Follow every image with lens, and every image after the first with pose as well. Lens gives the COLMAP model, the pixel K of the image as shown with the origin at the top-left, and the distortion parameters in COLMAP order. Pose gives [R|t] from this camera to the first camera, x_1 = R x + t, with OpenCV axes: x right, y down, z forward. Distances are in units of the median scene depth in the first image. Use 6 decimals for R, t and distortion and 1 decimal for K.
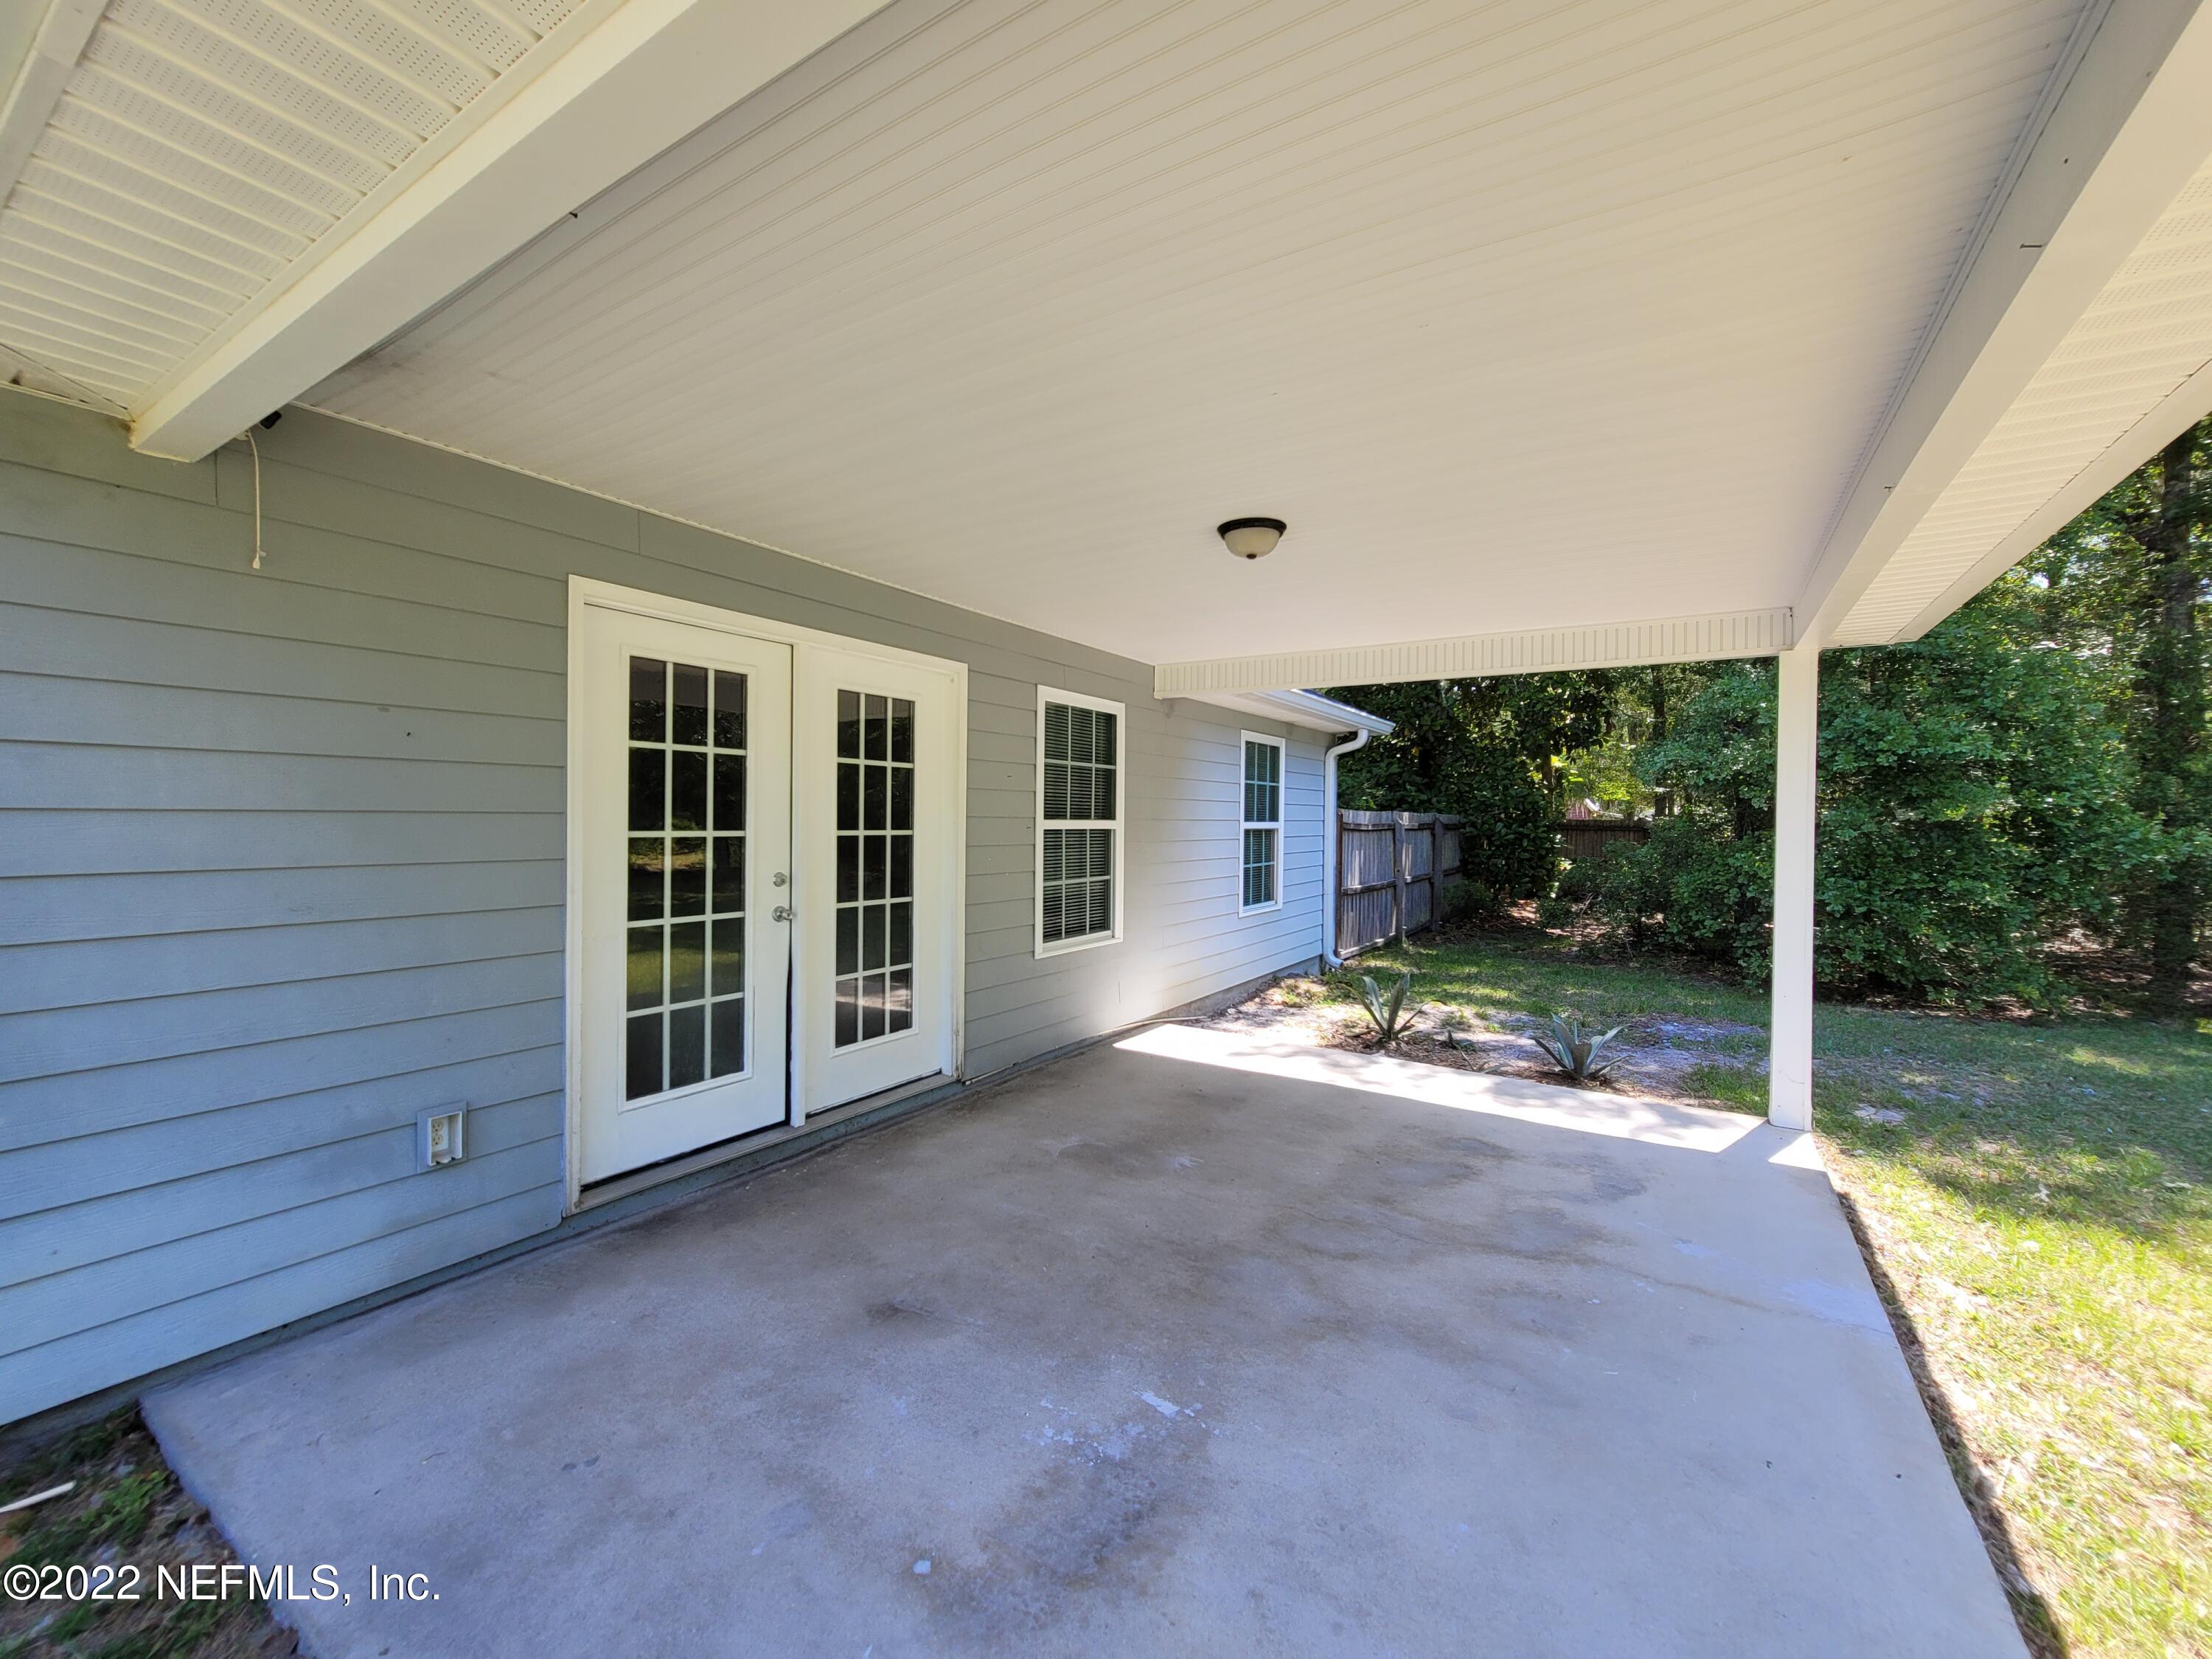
lens RADIAL K [[908.4, 0, 1111.8], [0, 908.4, 829.4], [0, 0, 1]] dist [-0.001775, -0.000372]
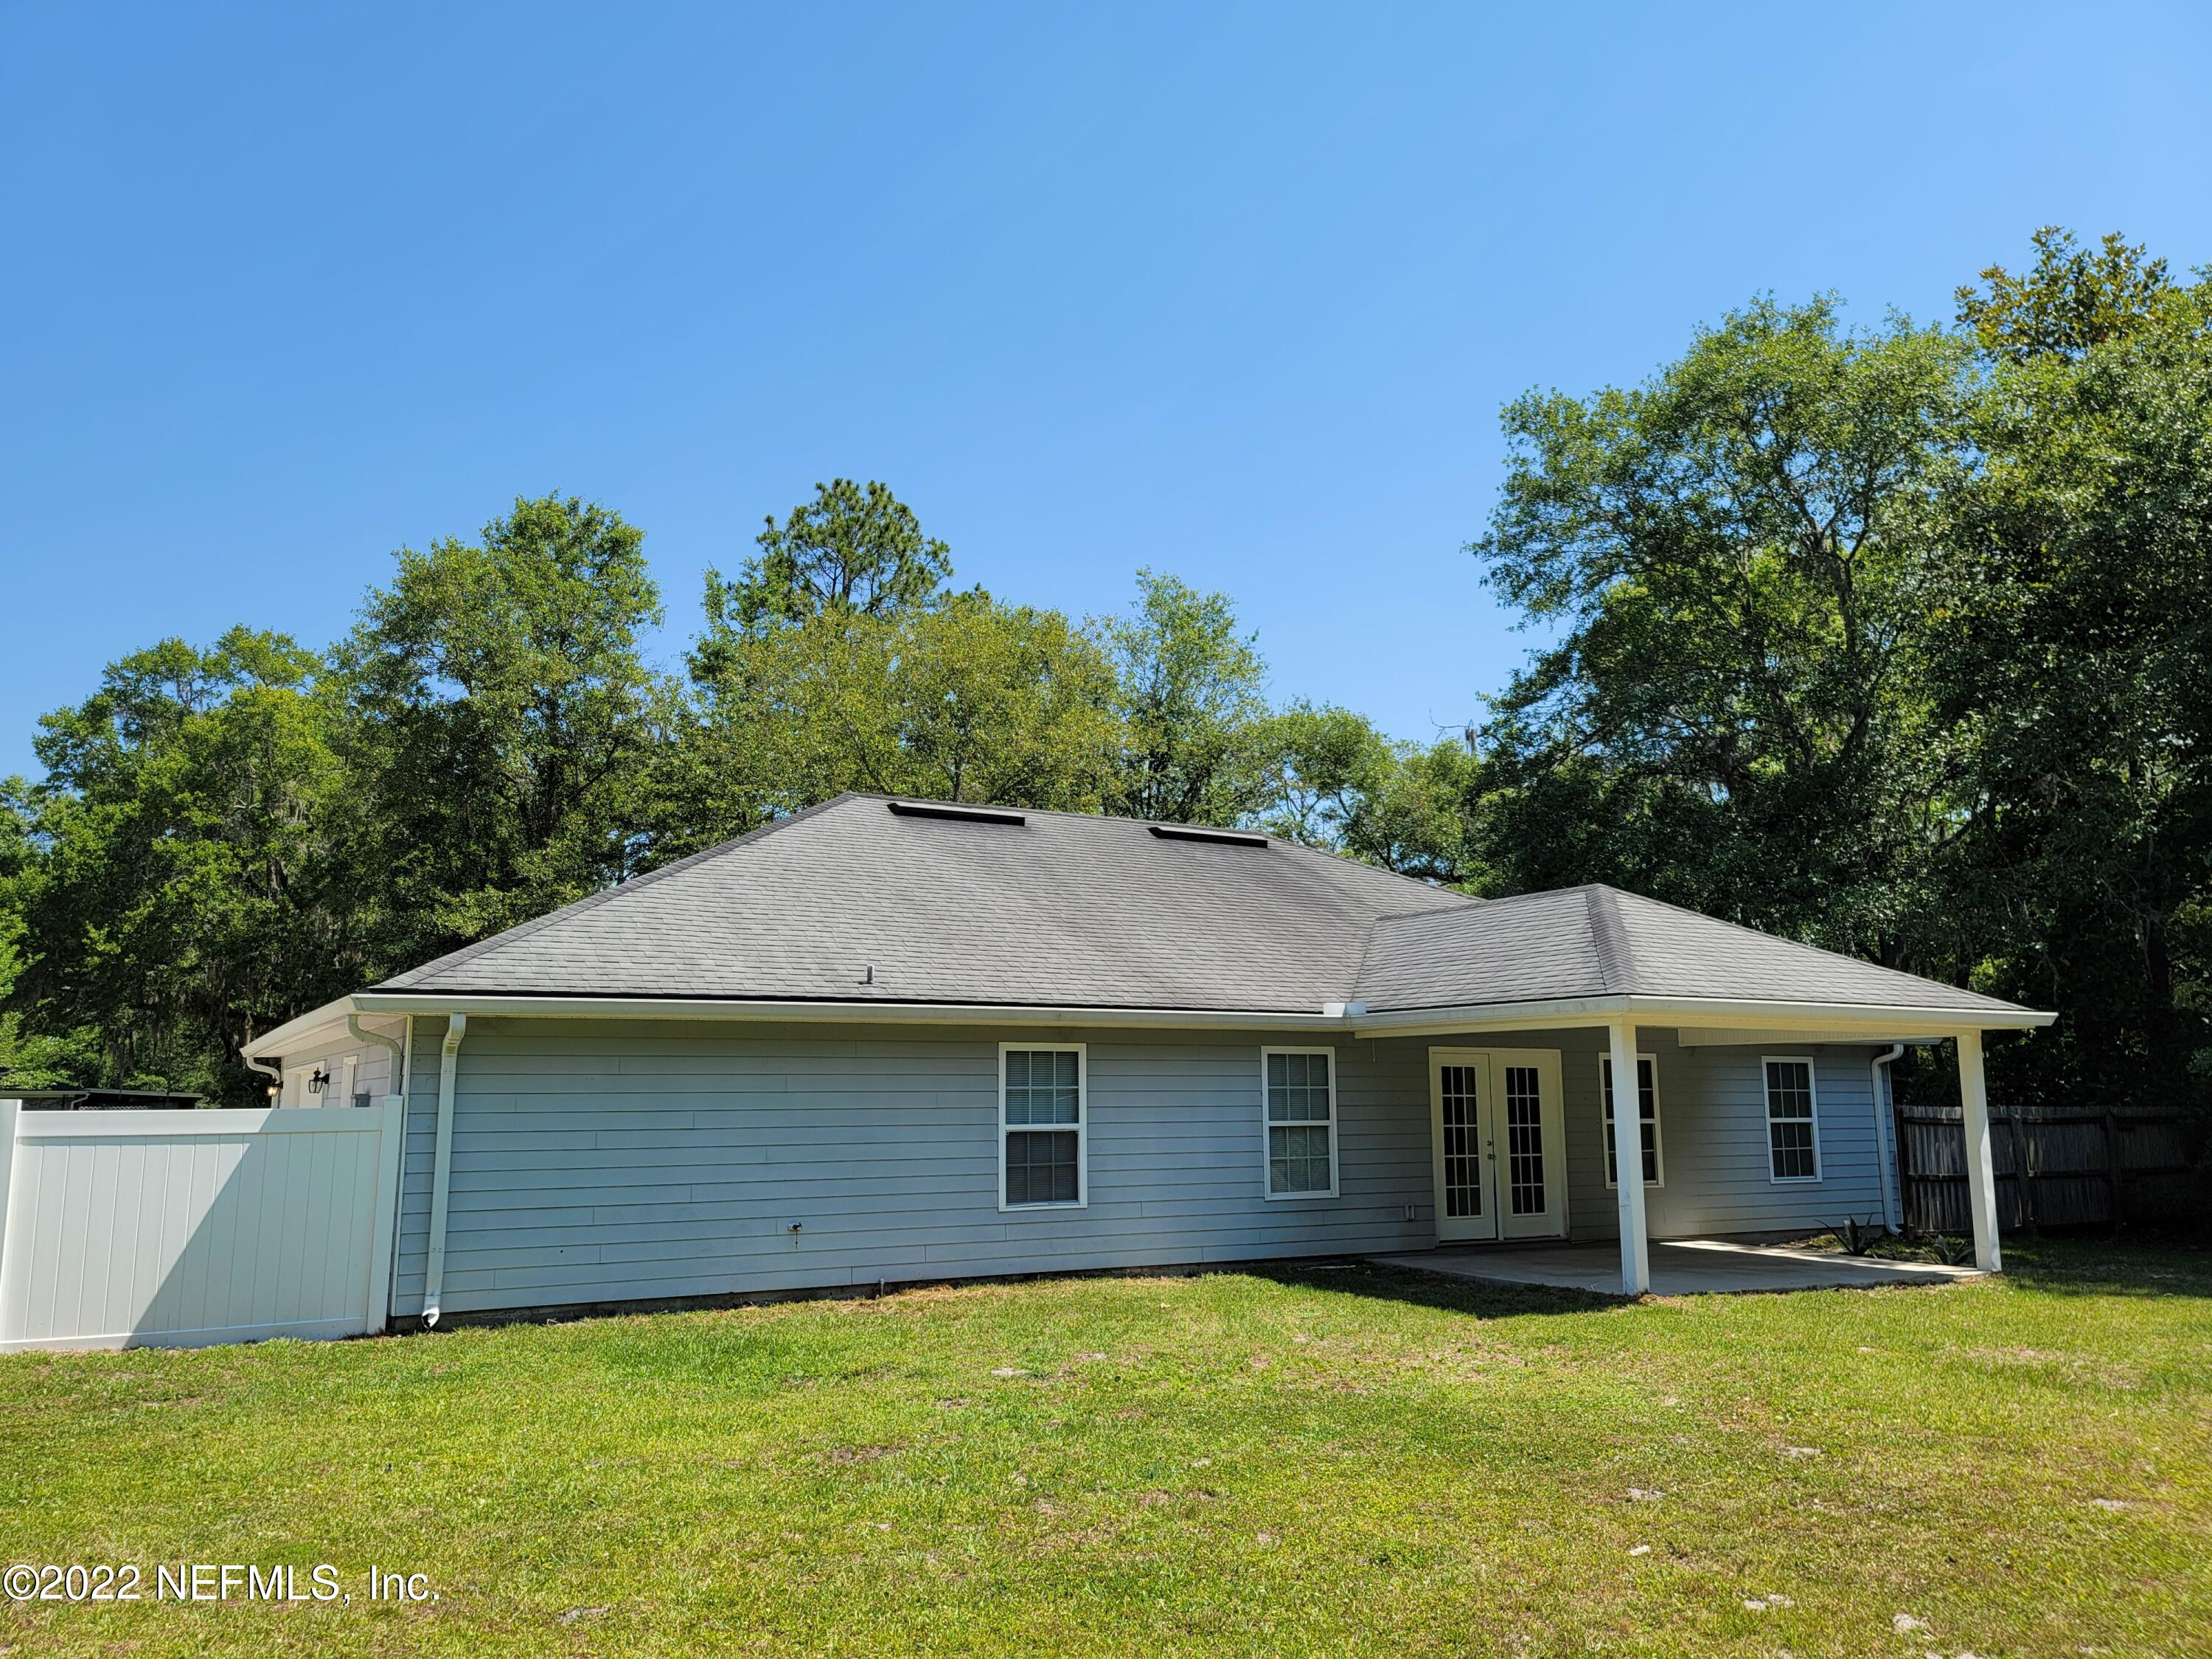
lens RADIAL K [[1672.0, 0, 1110.5], [0, 1672.0, 831.0], [0, 0, 1]] dist [0.061251, -0.000745]
pose [[0.889998, -0.080859, -0.448737, 0.784163], [0.005681, 0.986040, -0.166410, -0.028434], [0.455929, 0.145555, 0.878033, -3.345513]]
